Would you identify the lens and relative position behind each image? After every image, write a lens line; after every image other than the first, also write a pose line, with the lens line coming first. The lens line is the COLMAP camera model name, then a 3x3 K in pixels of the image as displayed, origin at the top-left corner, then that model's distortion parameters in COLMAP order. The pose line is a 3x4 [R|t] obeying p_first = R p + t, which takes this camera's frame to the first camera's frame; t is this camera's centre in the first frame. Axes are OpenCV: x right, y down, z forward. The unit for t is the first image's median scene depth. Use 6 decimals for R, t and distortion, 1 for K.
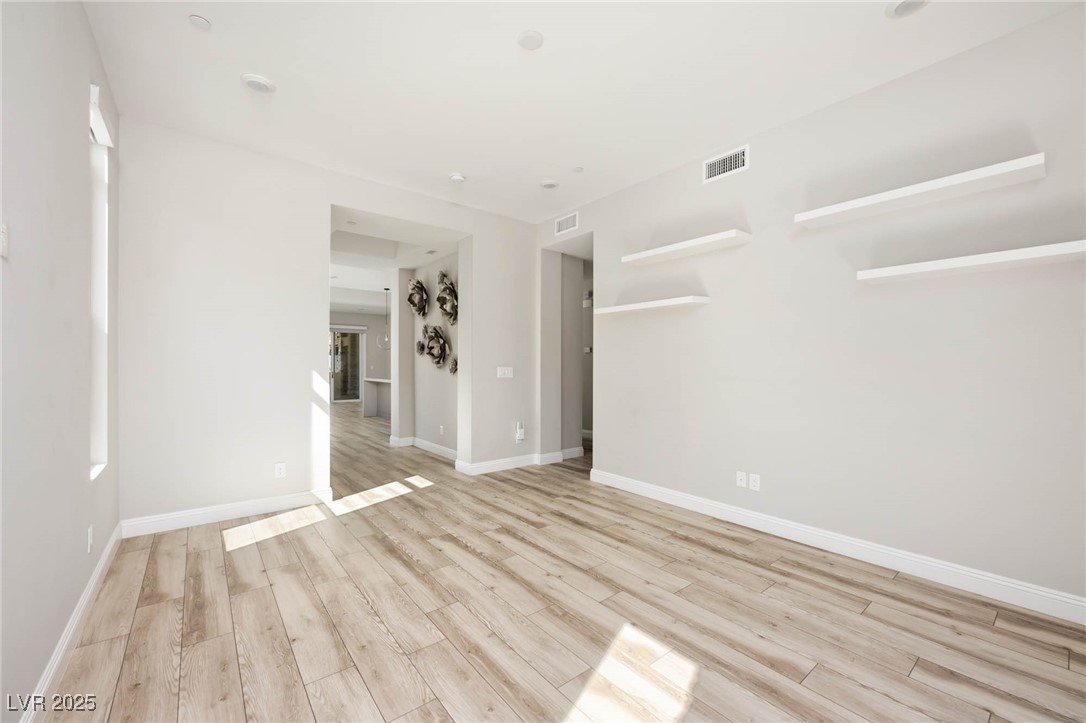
lens RADIAL K [[436.7, 0, 548.7], [0, 436.7, 371.2], [0, 0, 1]] dist [-0.006625, 0.000253]
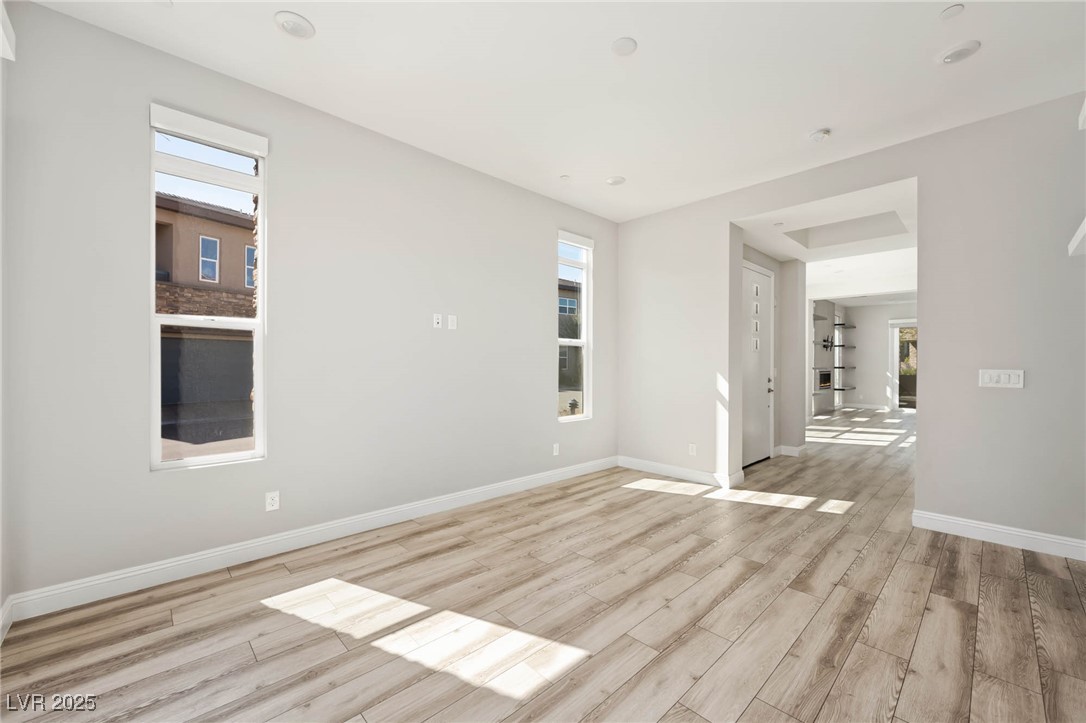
lens RADIAL K [[430.5, 0, 543.0], [0, 430.5, 361.5], [0, 0, 1]] dist [-0.001573, -0.000124]
pose [[0.071967, -0.012970, -0.997323, 0.733231], [-0.016185, 0.999769, -0.014170, -0.005023], [0.997276, 0.017162, 0.071741, 0.568998]]
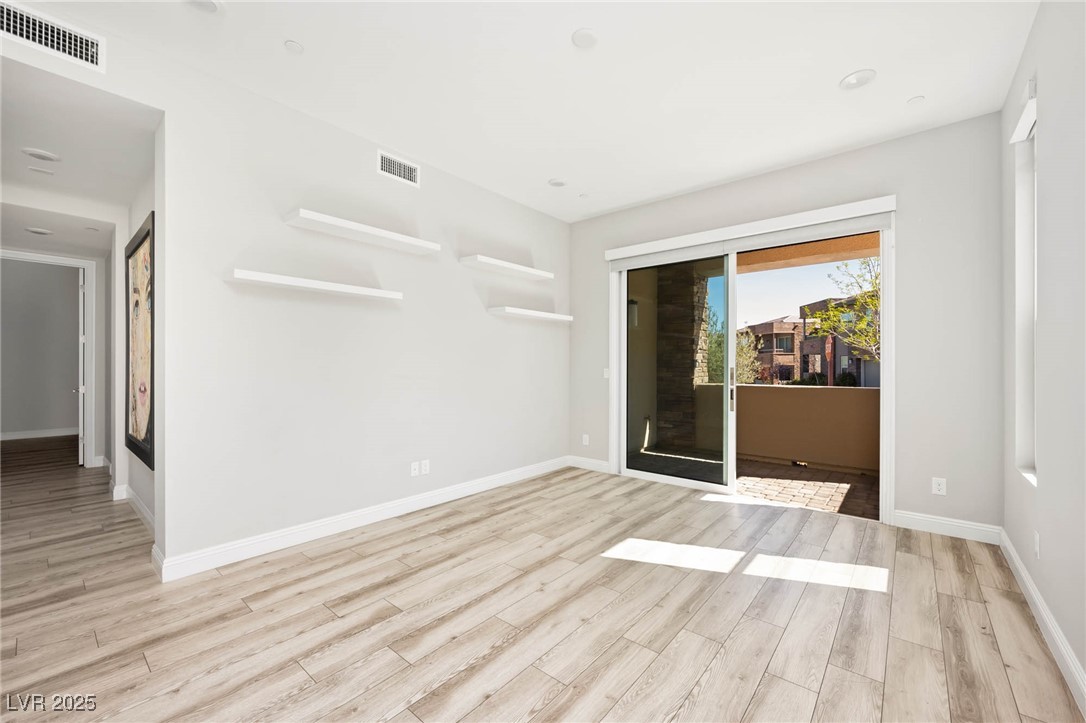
lens RADIAL K [[436.7, 0, 548.7], [0, 436.7, 371.2], [0, 0, 1]] dist [-0.006625, 0.000253]
pose [[-0.195110, -0.015852, 0.980653, -0.766324], [0.011330, 0.999766, 0.018415, -0.014364], [-0.980716, 0.014703, -0.194885, 0.978144]]
